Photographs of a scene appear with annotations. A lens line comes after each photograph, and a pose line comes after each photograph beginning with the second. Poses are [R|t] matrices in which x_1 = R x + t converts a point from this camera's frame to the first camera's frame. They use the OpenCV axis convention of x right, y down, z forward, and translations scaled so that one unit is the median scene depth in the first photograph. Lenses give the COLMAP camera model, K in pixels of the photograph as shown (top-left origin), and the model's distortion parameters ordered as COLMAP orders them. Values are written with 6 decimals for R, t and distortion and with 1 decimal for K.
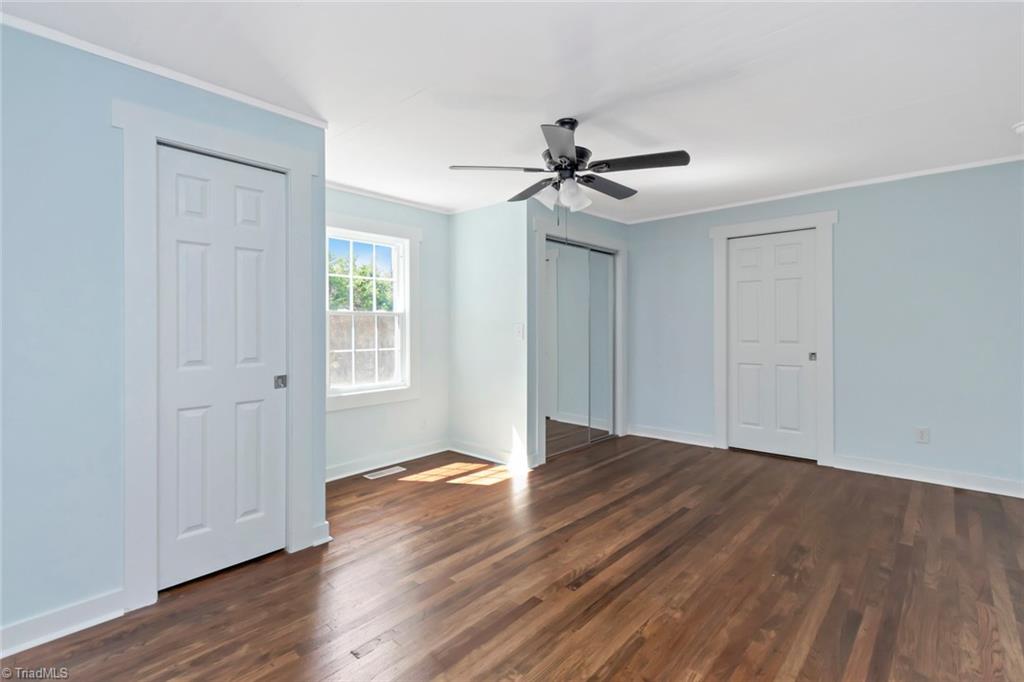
lens RADIAL K [[459.3, 0, 514.9], [0, 459.3, 343.6], [0, 0, 1]] dist [-0.008381, -0.001604]
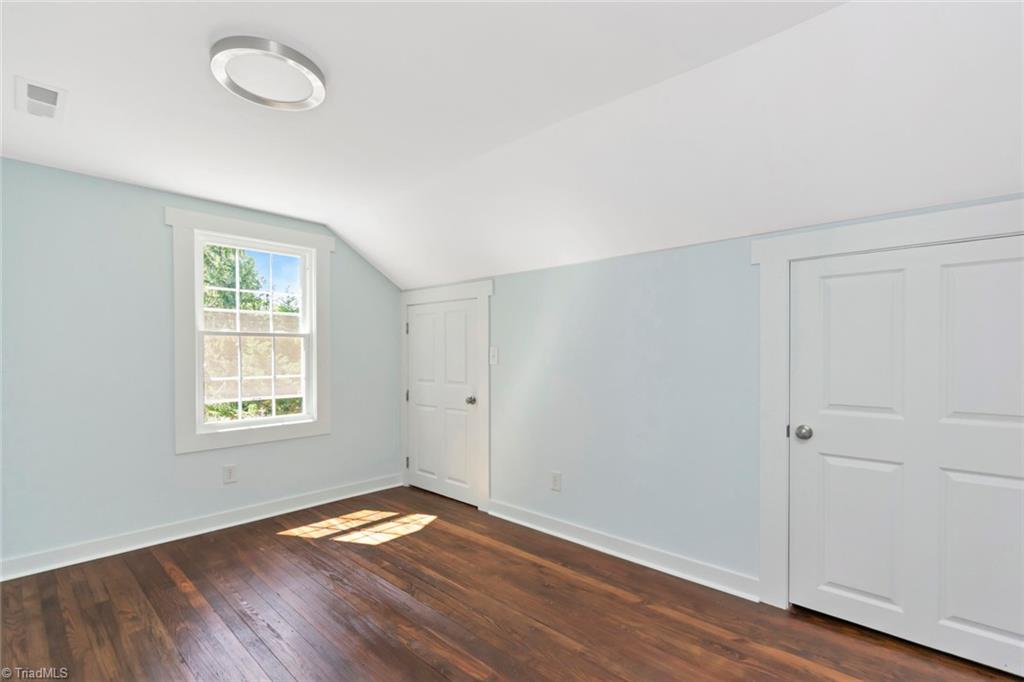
lens RADIAL K [[459.3, 0, 508.4], [0, 459.3, 363.3], [0, 0, 1]] dist [-0.008381, -0.001604]
pose [[0.999963, -0.001661, -0.008476, 0.152918], [0.001585, 0.999959, -0.008956, -0.003784], [0.008491, 0.008942, 0.999924, 0.161061]]
